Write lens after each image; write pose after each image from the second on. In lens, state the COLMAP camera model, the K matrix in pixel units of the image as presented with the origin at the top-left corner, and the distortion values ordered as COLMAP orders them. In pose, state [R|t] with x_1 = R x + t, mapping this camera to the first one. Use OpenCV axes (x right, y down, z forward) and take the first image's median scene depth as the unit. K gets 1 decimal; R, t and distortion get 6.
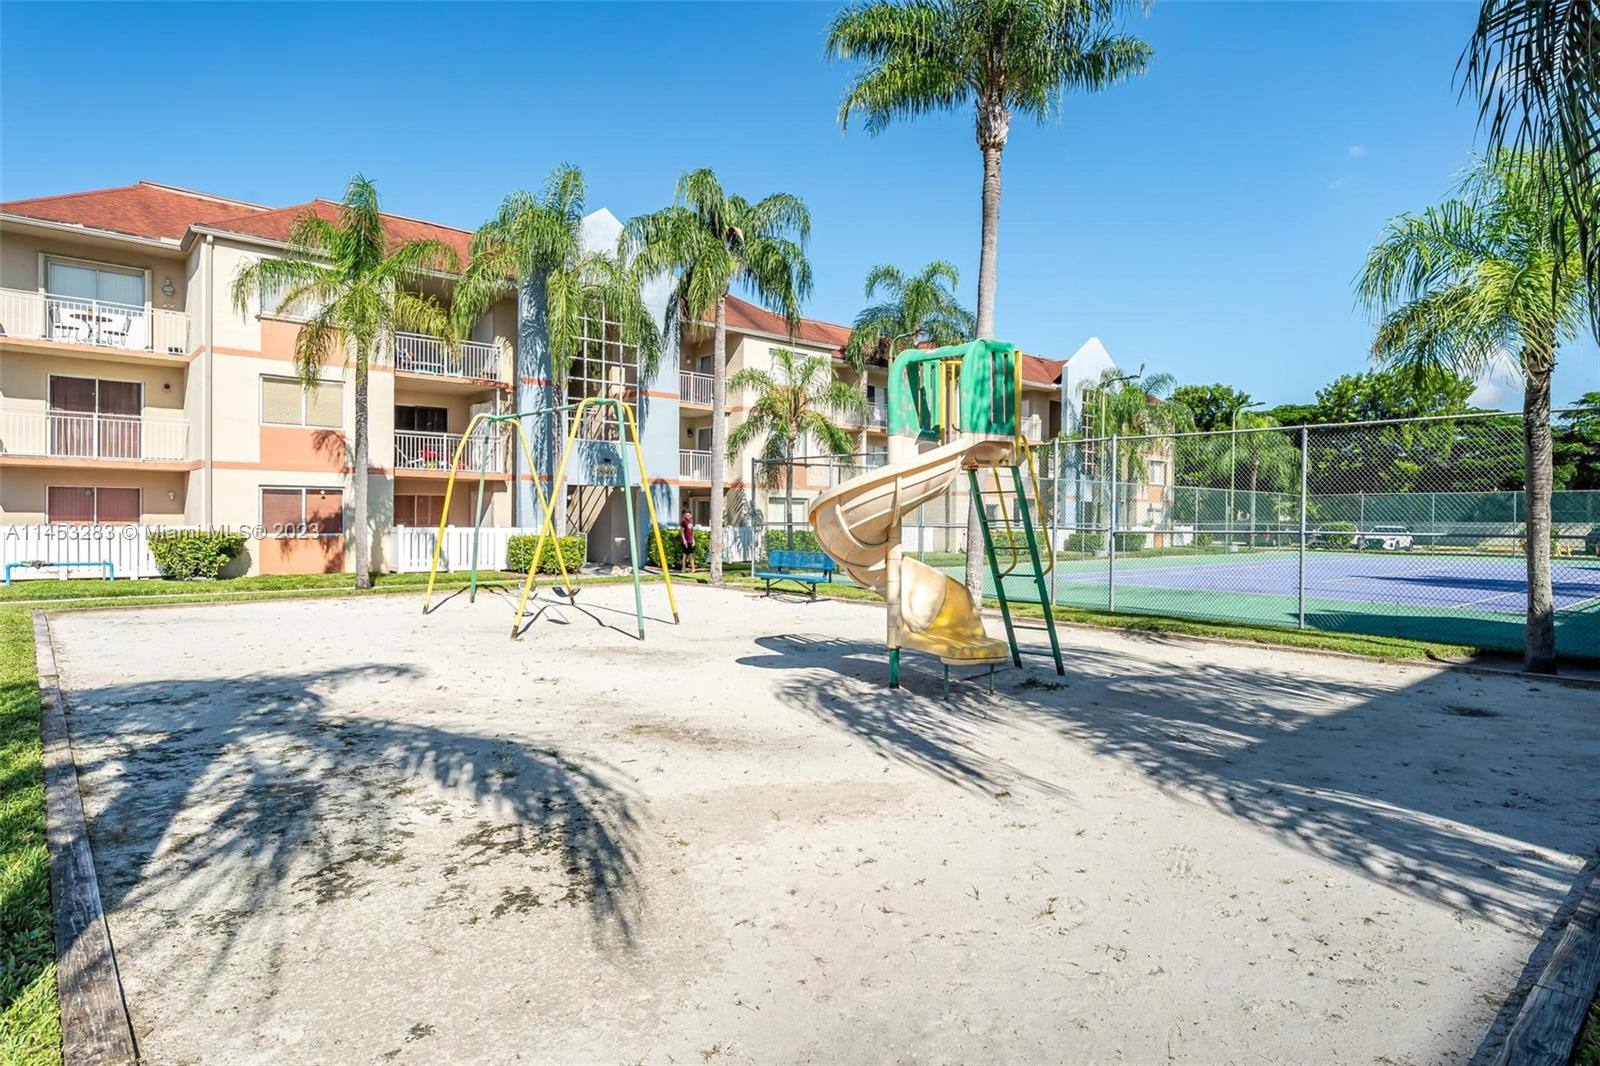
lens RADIAL K [[867.0, 0, 787.9], [0, 867.0, 535.6], [0, 0, 1]] dist [0.001022, -0.000118]
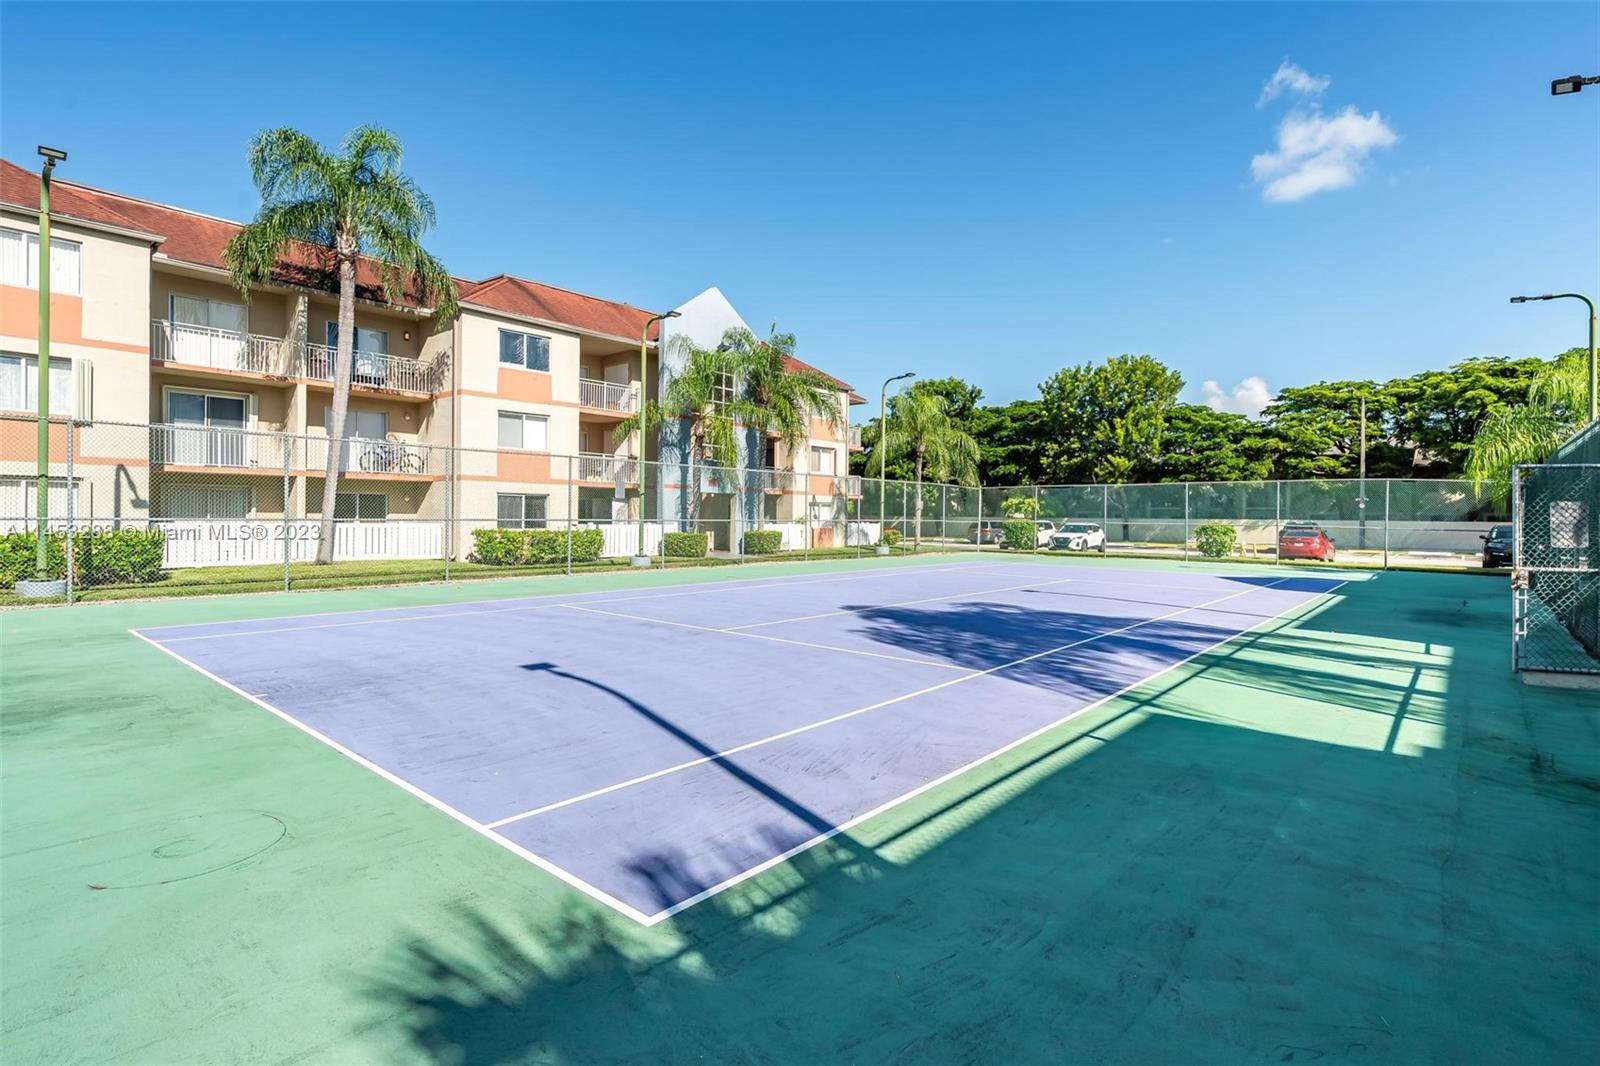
lens RADIAL K [[753.4, 0, 812.4], [0, 753.4, 520.6], [0, 0, 1]] dist [0.003707, -0.001789]
pose [[0.990306, 0.002142, 0.138888, 0.267595], [-0.000203, 0.999902, -0.013977, -0.002354], [-0.138904, 0.013813, 0.990209, 0.223126]]
